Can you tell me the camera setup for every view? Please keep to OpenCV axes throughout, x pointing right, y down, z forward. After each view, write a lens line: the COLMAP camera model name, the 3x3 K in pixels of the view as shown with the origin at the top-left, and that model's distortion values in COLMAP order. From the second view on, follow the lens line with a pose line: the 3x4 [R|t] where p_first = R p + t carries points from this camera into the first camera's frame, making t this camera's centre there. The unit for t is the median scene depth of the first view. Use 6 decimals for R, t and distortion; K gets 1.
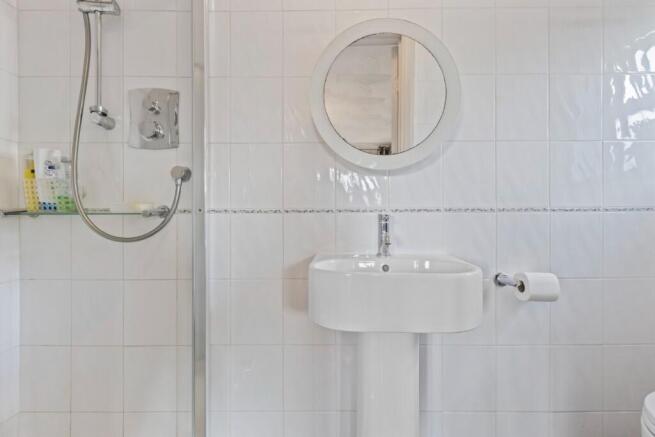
lens RADIAL K [[300.7, 0, 327.5], [0, 300.7, 218.5], [0, 0, 1]] dist [0.000227, -0.000112]
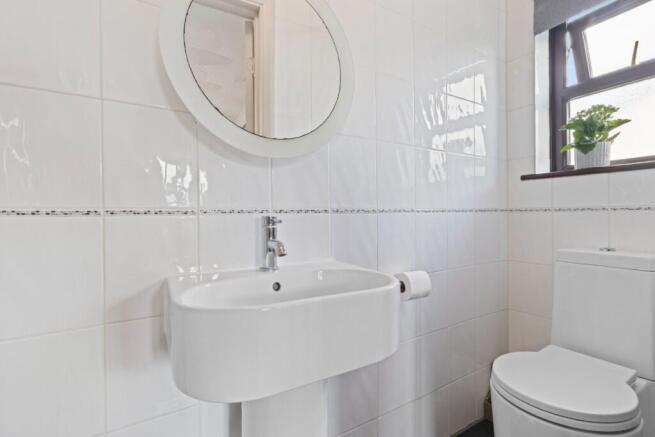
lens RADIAL K [[300.7, 0, 327.5], [0, 300.7, 218.5], [0, 0, 1]] dist [0.000227, -0.000112]
pose [[0.841152, -0.011260, 0.540682, -0.101552], [0.013810, 0.999904, -0.000660, -0.005571], [-0.540623, 0.008022, 0.841227, 0.267845]]
